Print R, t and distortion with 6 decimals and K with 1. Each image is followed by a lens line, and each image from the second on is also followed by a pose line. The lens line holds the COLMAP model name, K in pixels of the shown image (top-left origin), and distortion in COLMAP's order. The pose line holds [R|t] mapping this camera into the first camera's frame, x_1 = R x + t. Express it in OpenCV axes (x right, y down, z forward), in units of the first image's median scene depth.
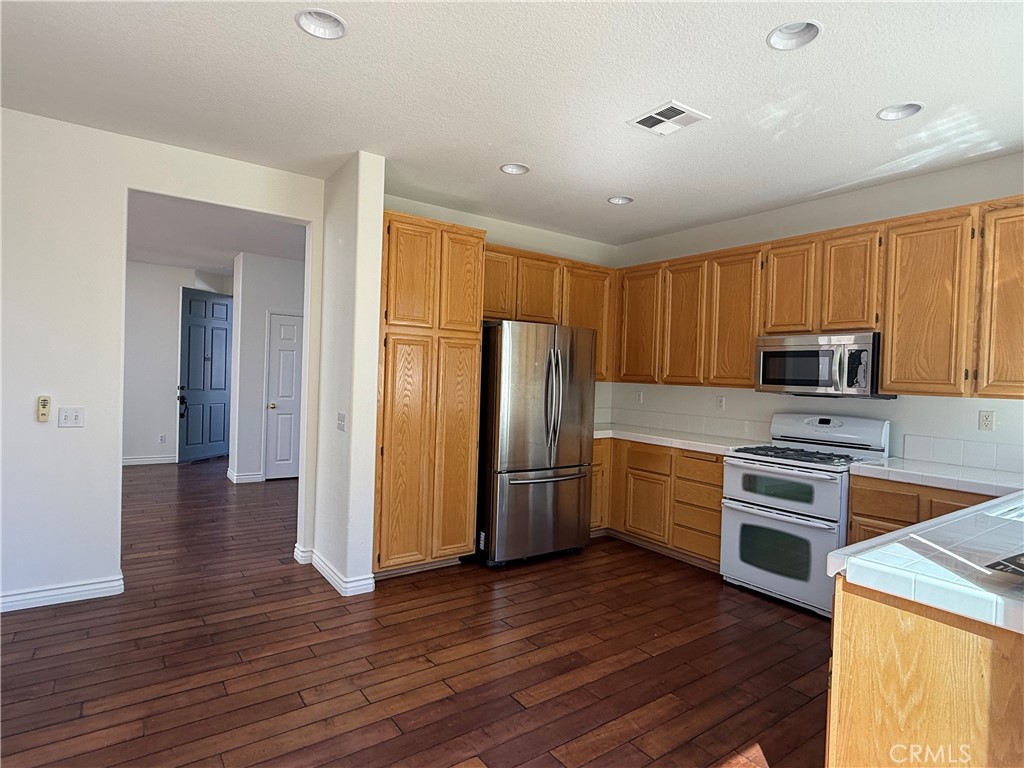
lens RADIAL K [[558.7, 0, 512.8], [0, 558.7, 382.3], [0, 0, 1]] dist [0.002702, -0.000728]
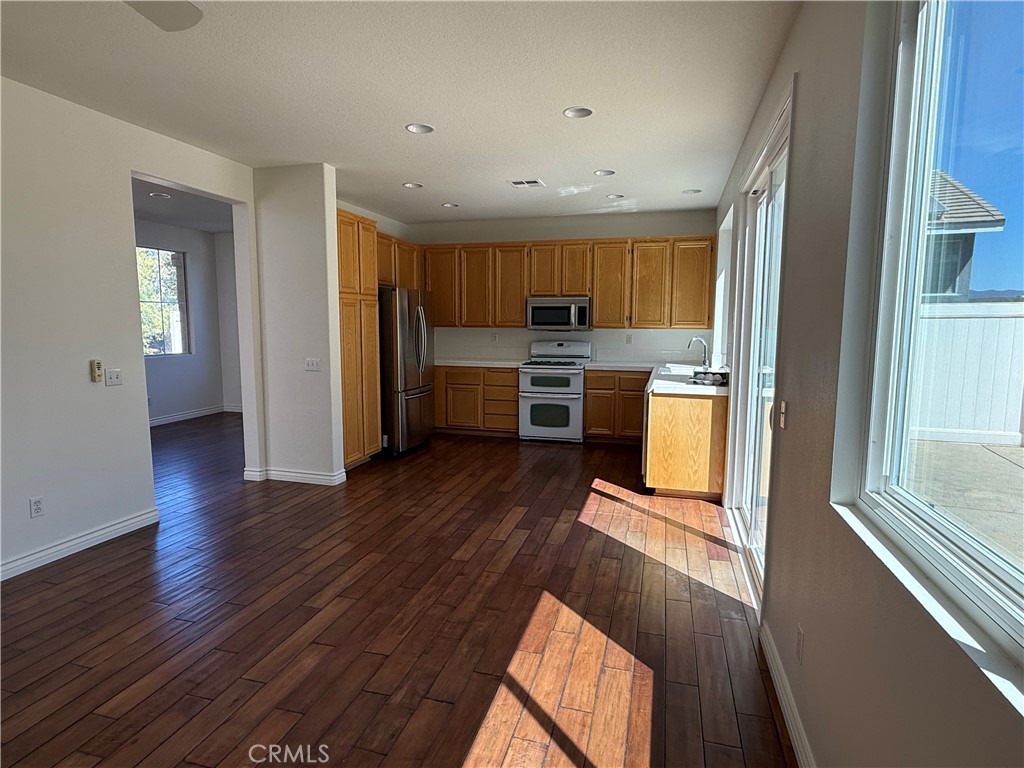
lens RADIAL K [[558.7, 0, 508.3], [0, 558.7, 385.0], [0, 0, 1]] dist [0.002702, -0.000728]
pose [[0.780478, -0.100772, 0.617008, -0.766655], [0.029982, 0.991821, 0.124062, -0.033760], [-0.624464, -0.078328, 0.777116, -0.347500]]
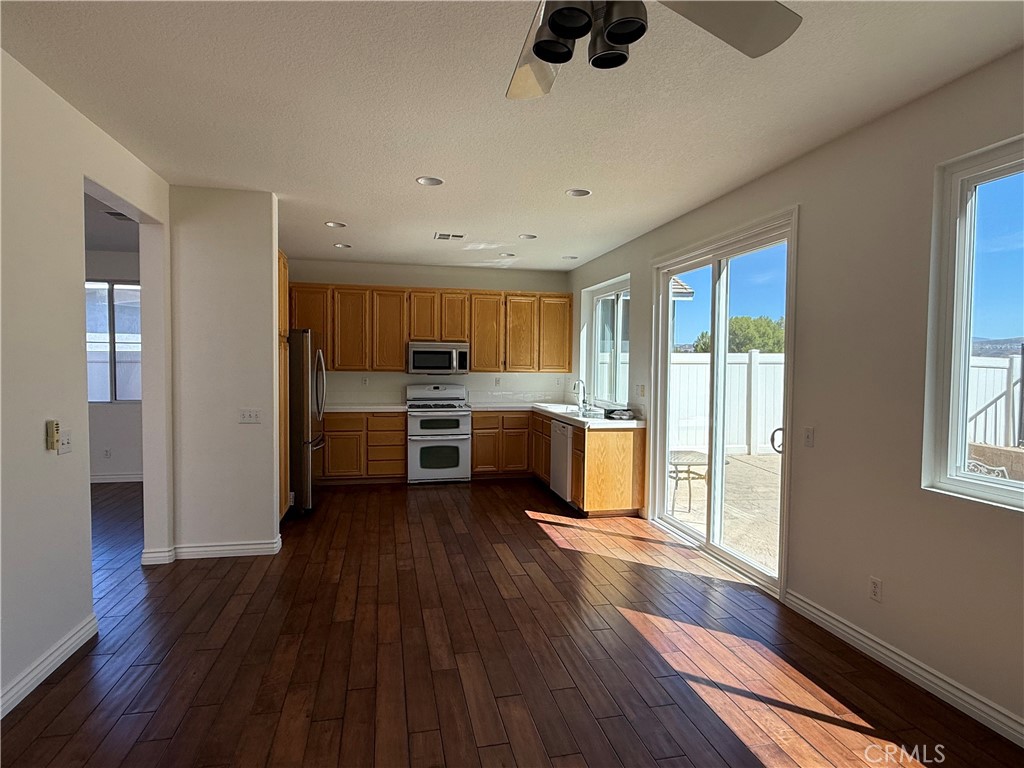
lens RADIAL K [[558.7, 0, 508.1], [0, 558.7, 383.9], [0, 0, 1]] dist [0.002702, -0.000728]
pose [[0.392564, -0.062473, 0.917600, -1.152339], [0.014759, 0.997990, 0.061632, -0.060094], [-0.919606, -0.010652, 0.392697, 0.039718]]
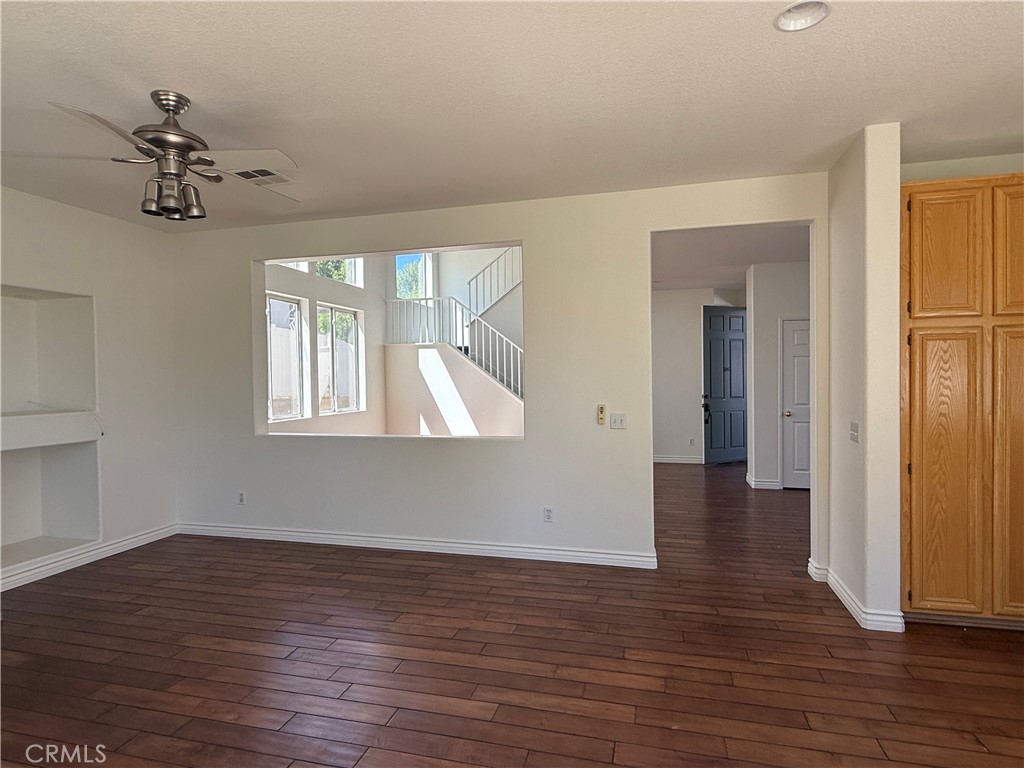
lens RADIAL K [[558.7, 0, 517.4], [0, 558.7, 385.4], [0, 0, 1]] dist [0.002702, -0.000728]
pose [[0.643246, -0.028848, -0.765116, 0.034914], [0.022934, 0.999568, -0.018406, -0.000578], [0.765316, -0.005708, 0.643629, 0.004300]]
